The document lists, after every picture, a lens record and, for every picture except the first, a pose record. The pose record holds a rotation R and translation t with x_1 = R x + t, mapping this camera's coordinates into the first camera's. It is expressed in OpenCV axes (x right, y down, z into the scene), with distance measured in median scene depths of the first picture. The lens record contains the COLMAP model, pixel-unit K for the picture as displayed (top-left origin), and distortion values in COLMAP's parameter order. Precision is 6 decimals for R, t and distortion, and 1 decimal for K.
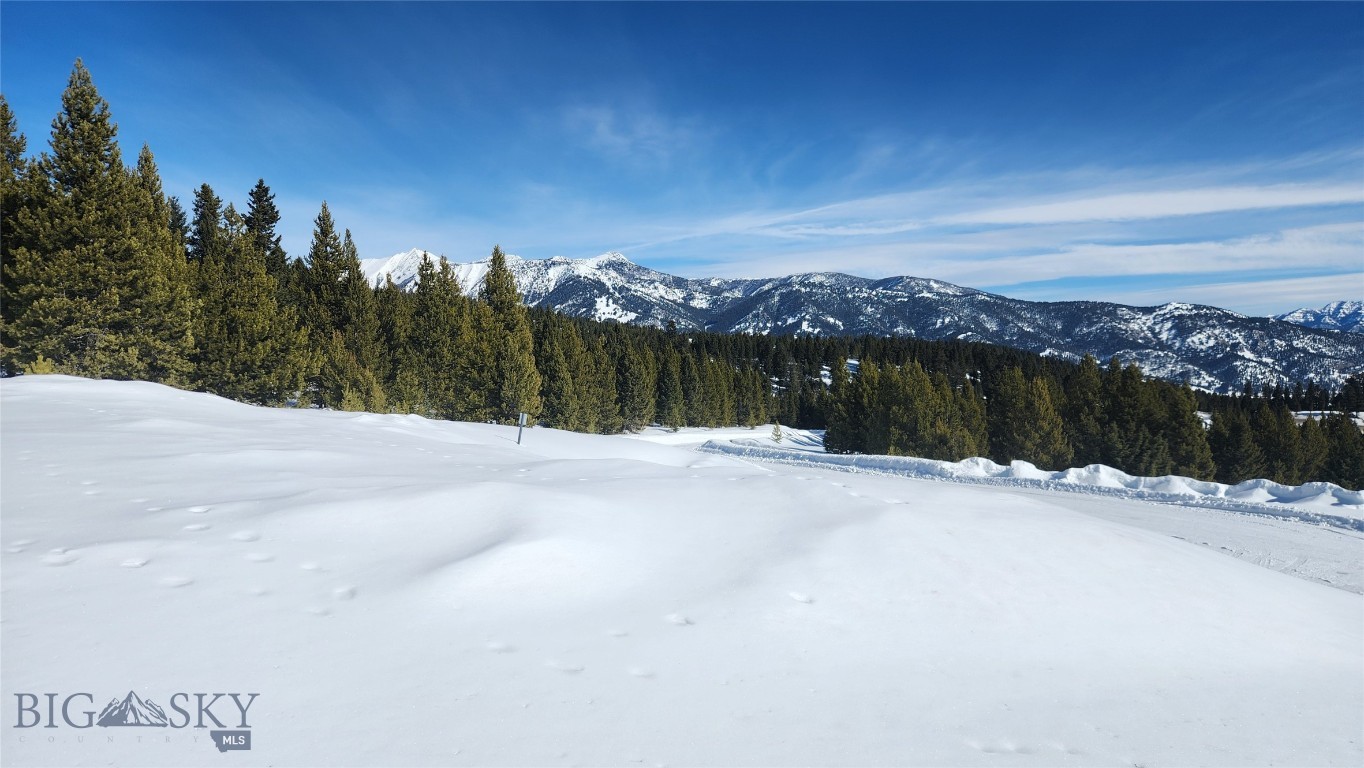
lens RADIAL K [[895.7, 0, 661.5], [0, 895.7, 407.8], [0, 0, 1]] dist [0.082975, -0.072274]
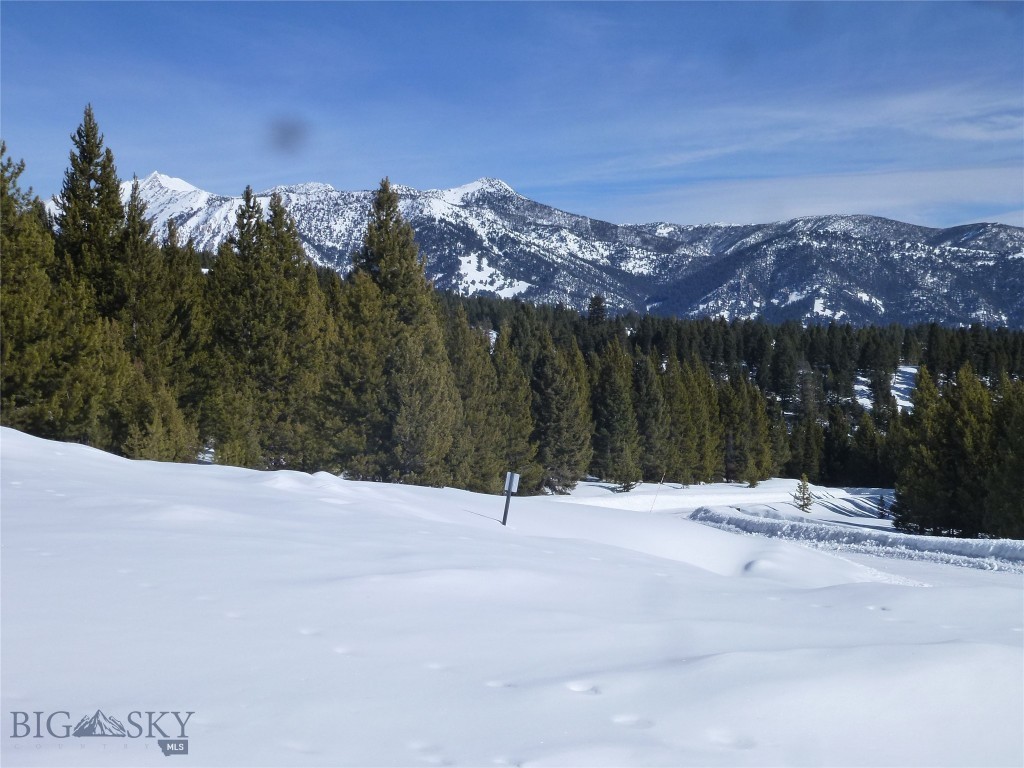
lens RADIAL K [[1546.5, 0, 537.0], [0, 1546.5, 379.8], [0, 0, 1]] dist [-0.023171, 0.000000]
pose [[0.999728, 0.008384, -0.021783, -0.049114], [-0.009296, 0.999071, -0.042071, -0.005172], [0.021410, 0.042262, 0.998877, -0.007566]]
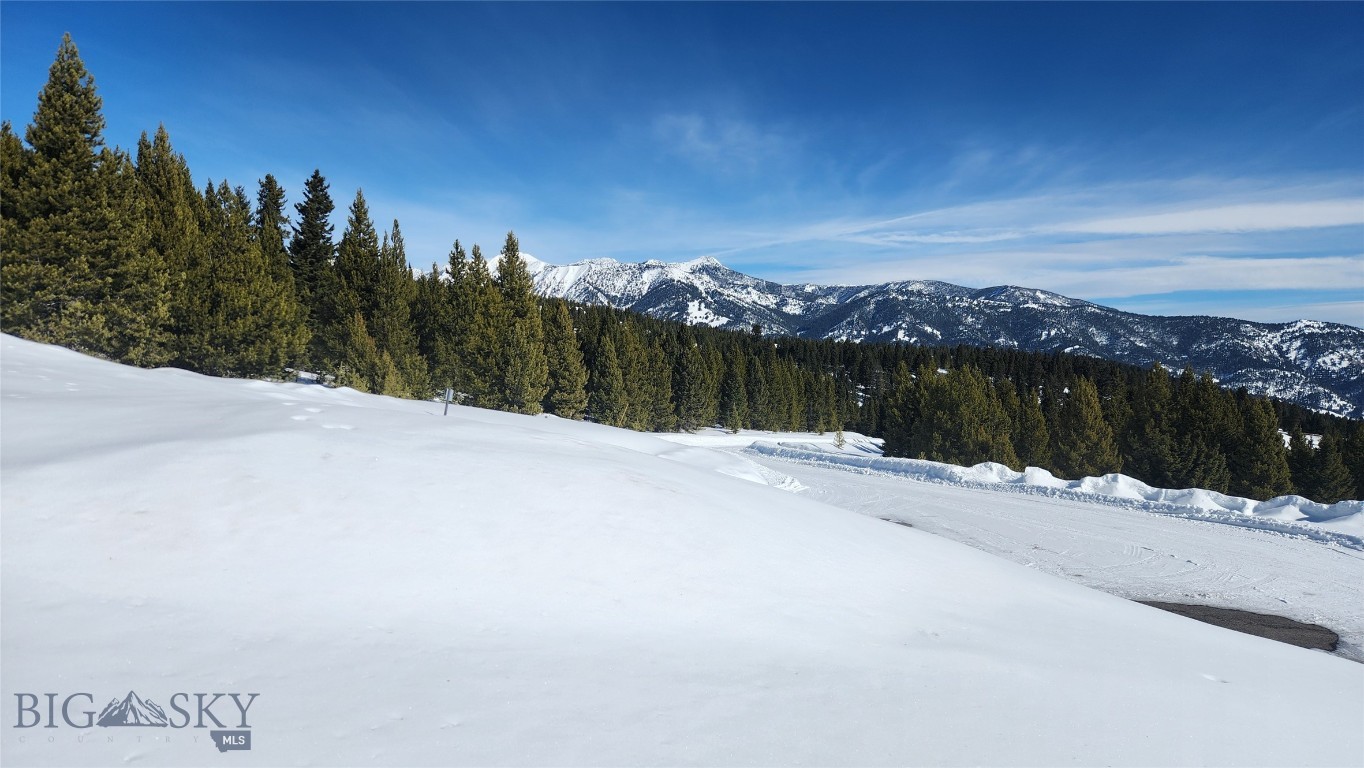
lens RADIAL K [[895.7, 0, 665.1], [0, 895.7, 407.2], [0, 0, 1]] dist [0.082975, -0.072274]
pose [[0.994884, 0.033409, -0.095339, 0.071615], [-0.033934, 0.999417, -0.003889, 0.009085], [0.095153, 0.007104, 0.995437, 0.023505]]
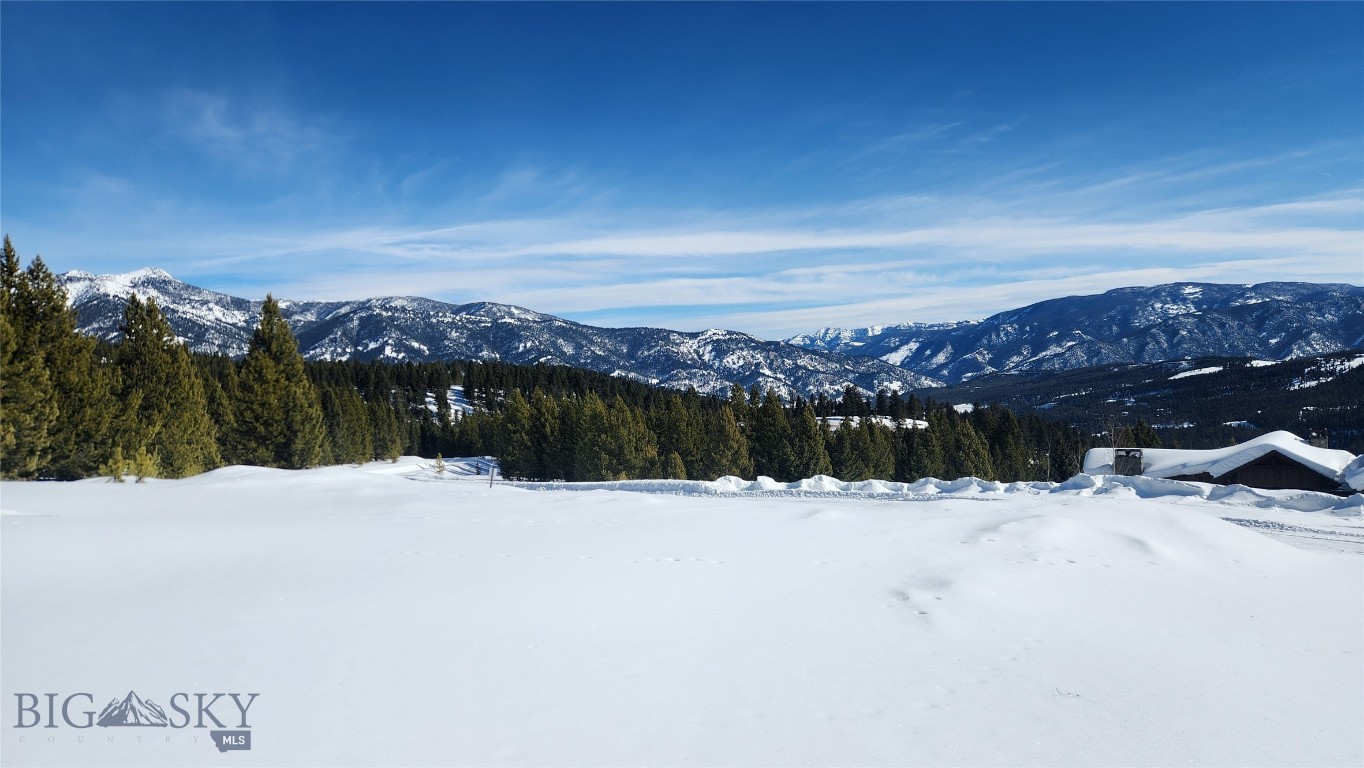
lens RADIAL K [[895.7, 0, 662.5], [0, 895.7, 398.9], [0, 0, 1]] dist [0.082975, -0.072274]
pose [[0.898724, -0.034644, 0.437144, -0.190322], [0.050710, 0.998397, -0.025132, -0.017326], [-0.435573, 0.044754, 0.899040, -0.047389]]
